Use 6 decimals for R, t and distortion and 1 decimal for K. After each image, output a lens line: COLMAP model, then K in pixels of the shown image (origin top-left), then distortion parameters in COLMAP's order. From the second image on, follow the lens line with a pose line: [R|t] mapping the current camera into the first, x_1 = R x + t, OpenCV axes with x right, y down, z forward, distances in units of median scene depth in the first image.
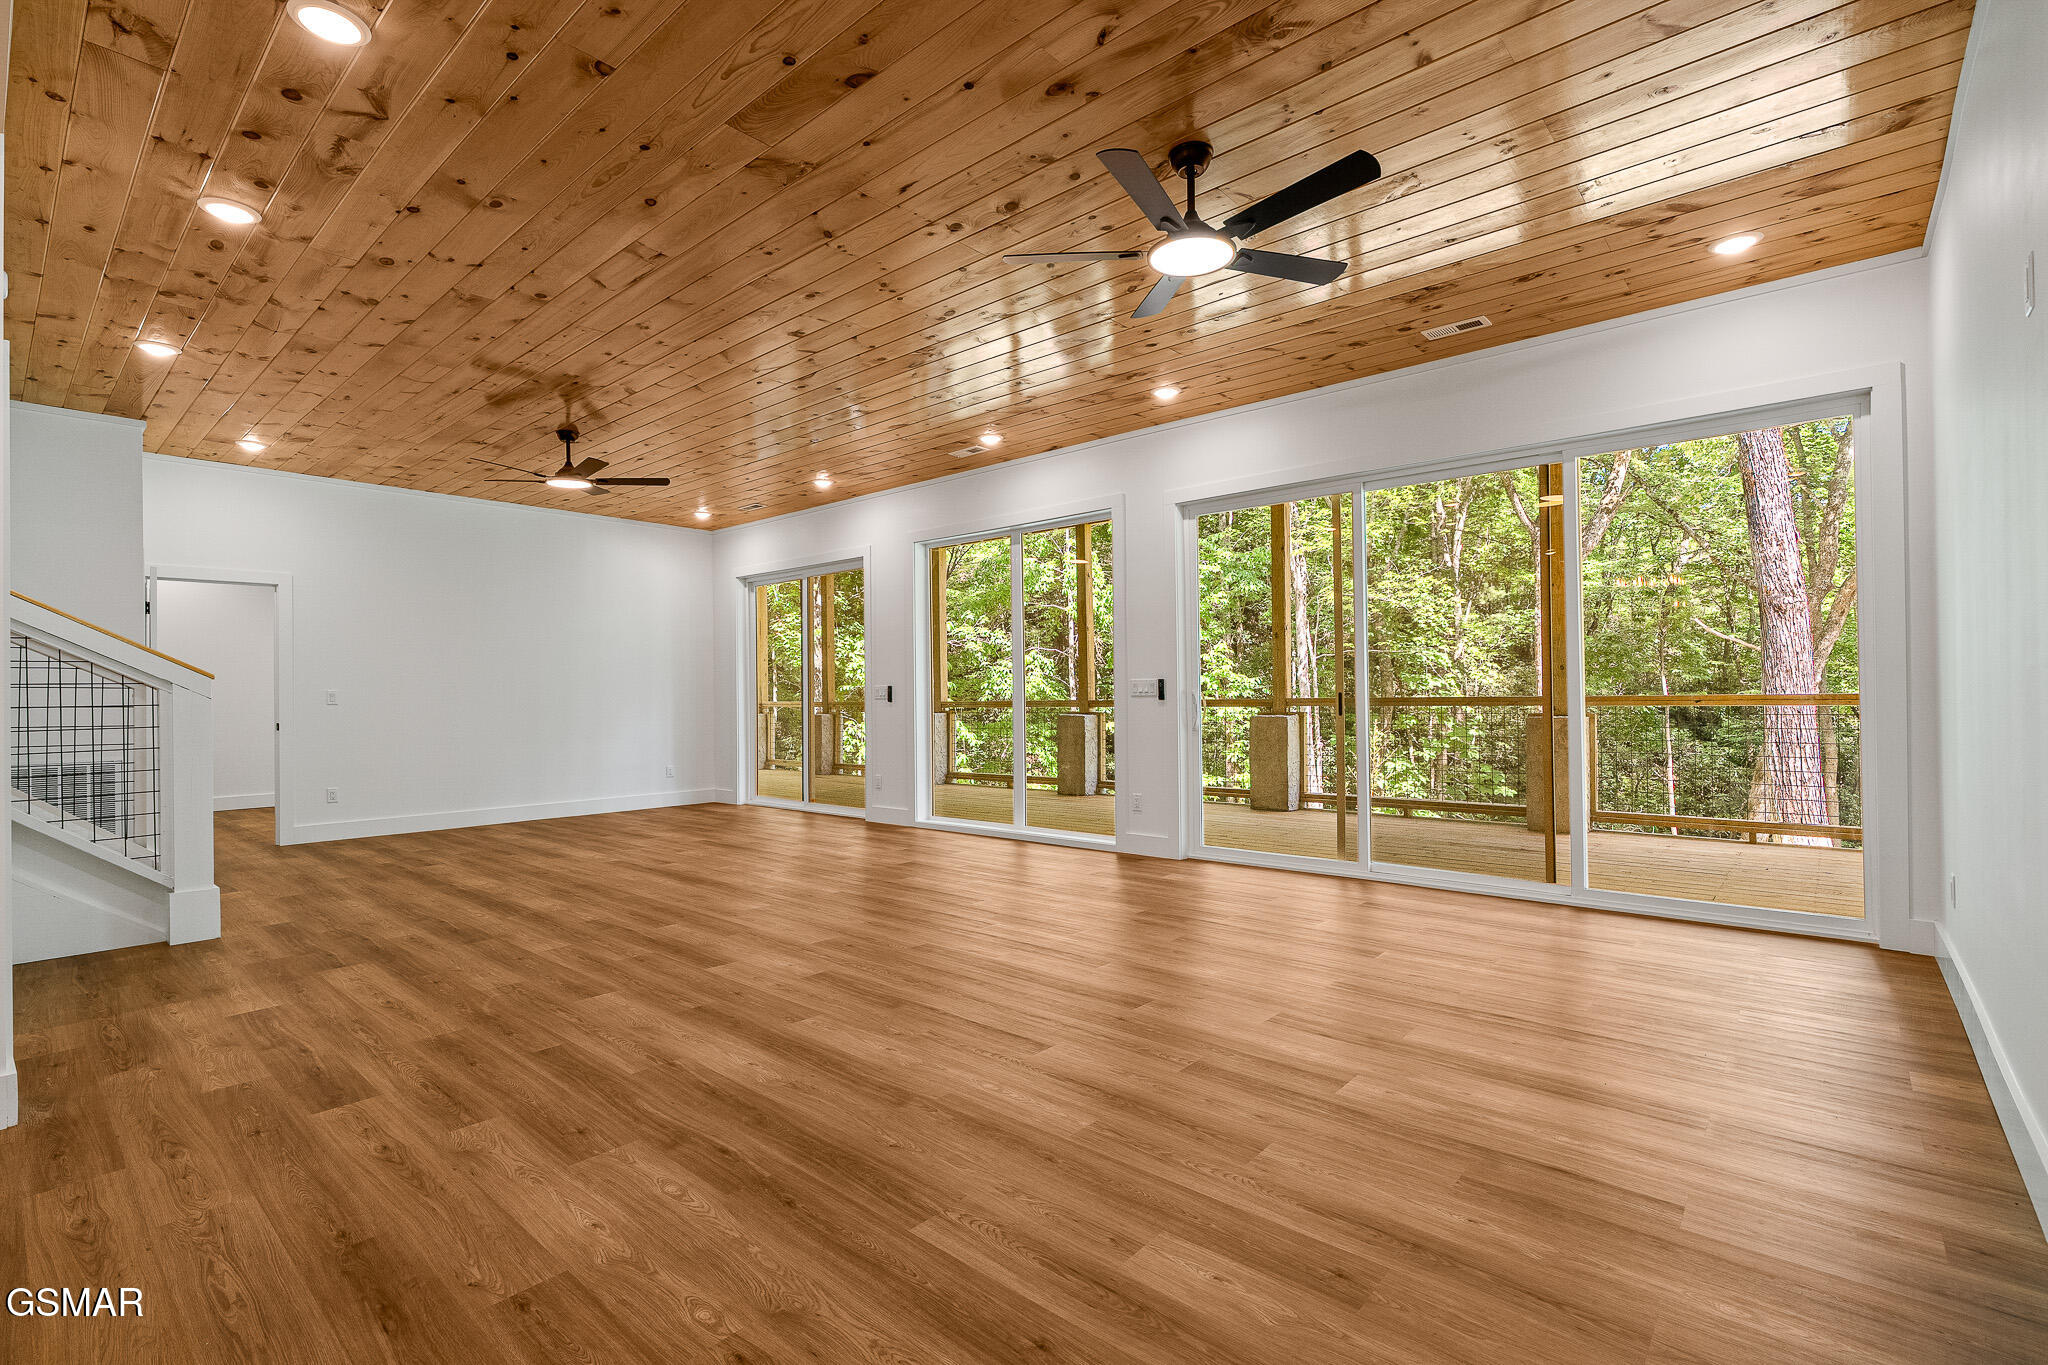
lens RADIAL K [[936.5, 0, 1008.5], [0, 936.5, 689.7], [0, 0, 1]] dist [-0.004429, 0.000370]
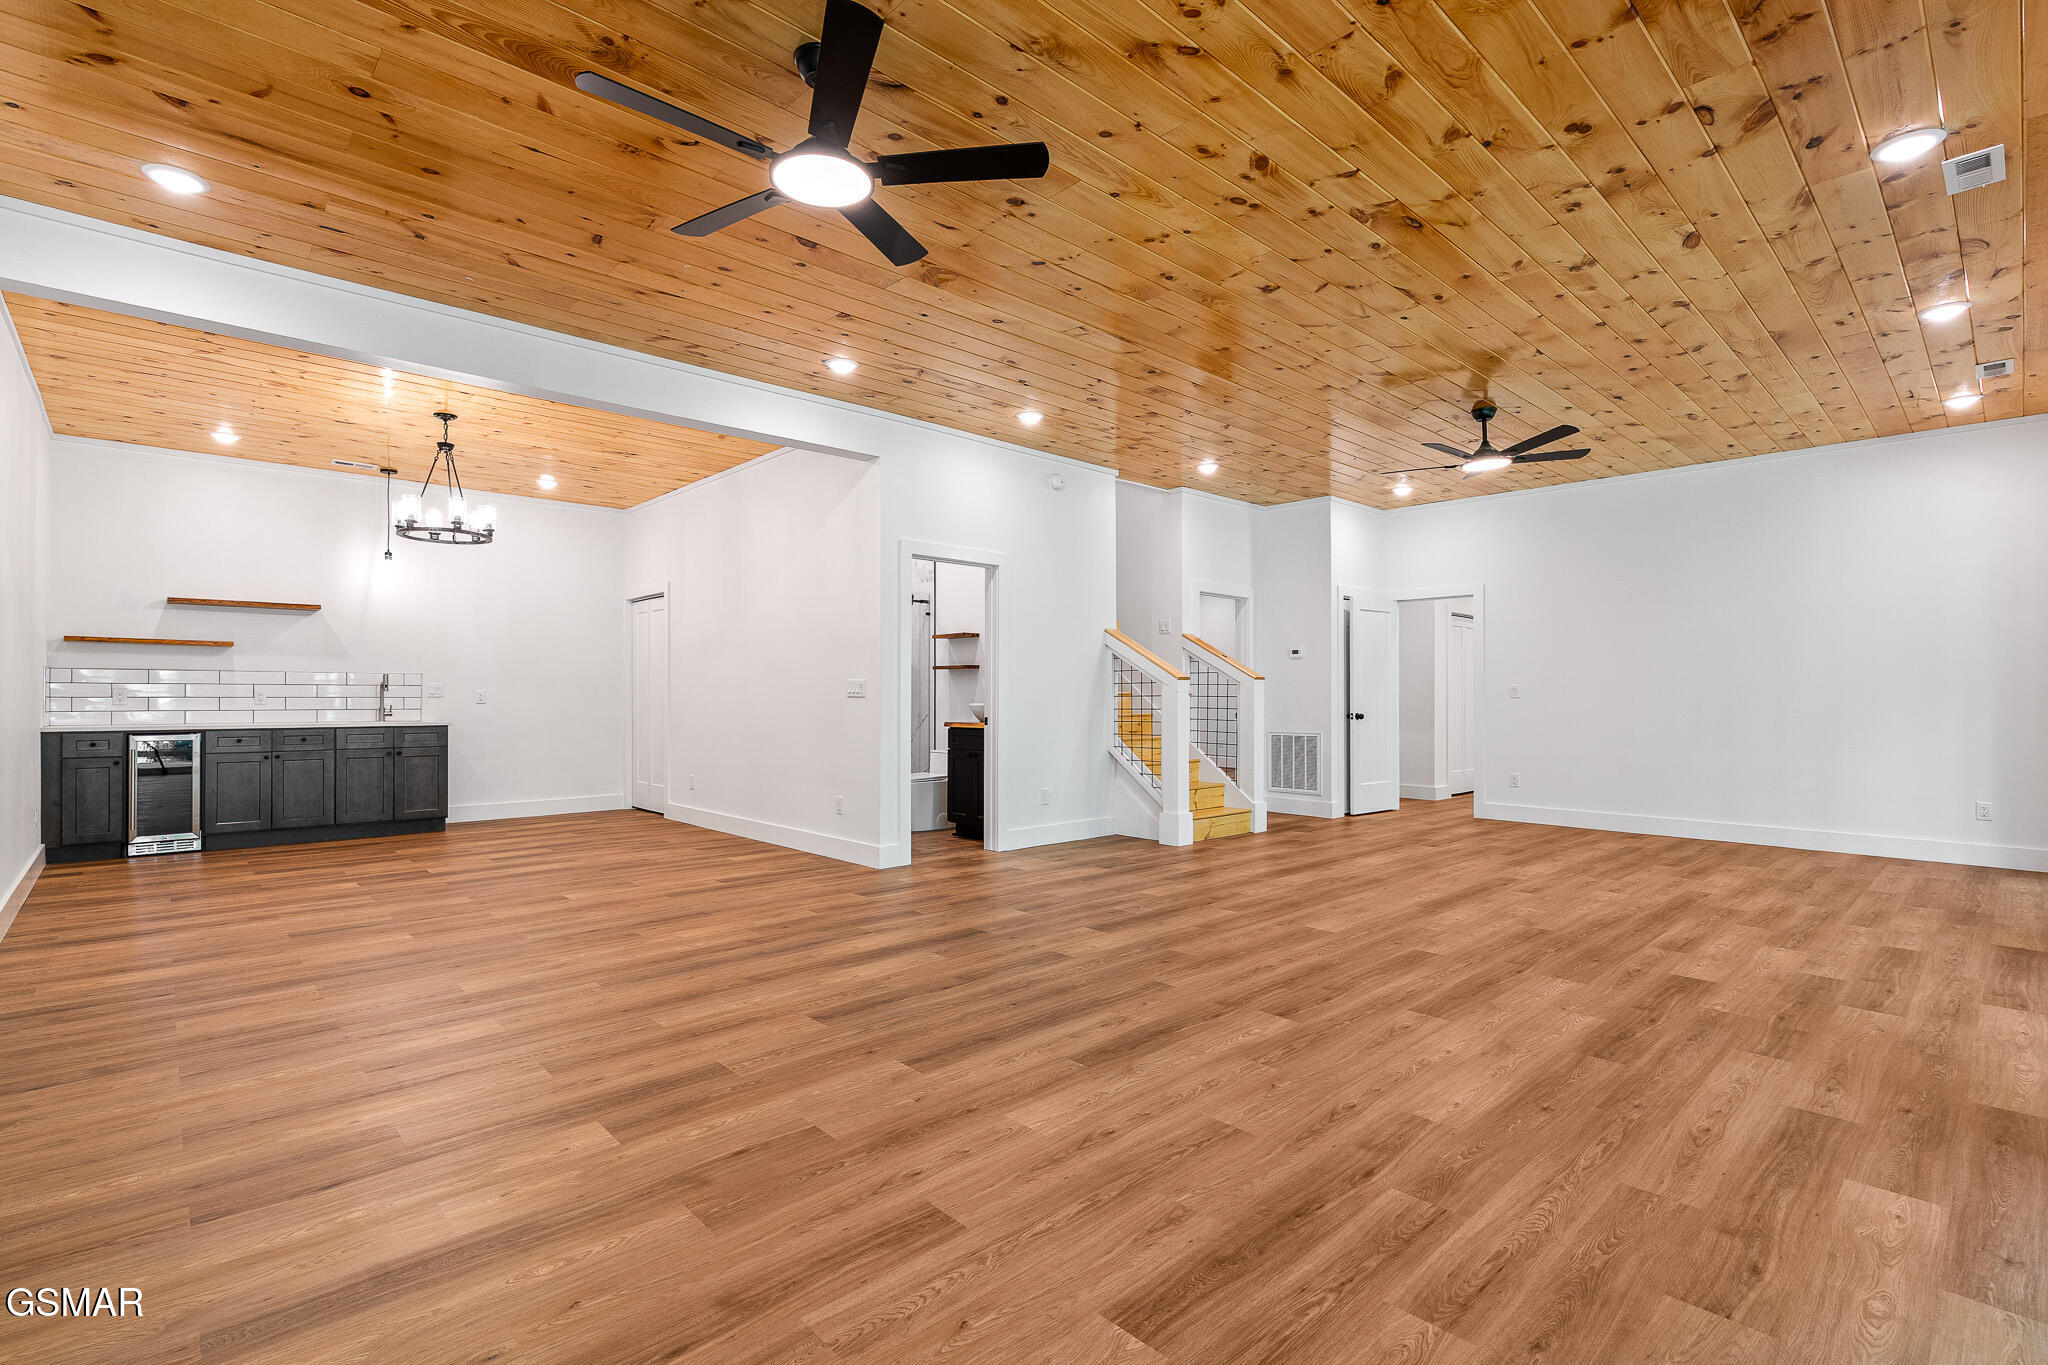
lens RADIAL K [[936.5, 0, 1000.6], [0, 936.5, 686.2], [0, 0, 1]] dist [-0.004429, 0.000370]
pose [[-0.103205, 0.000243, -0.994660, 1.050789], [0.001534, 0.999999, 0.000085, -0.001124], [0.994659, -0.001517, -0.103205, 1.272388]]
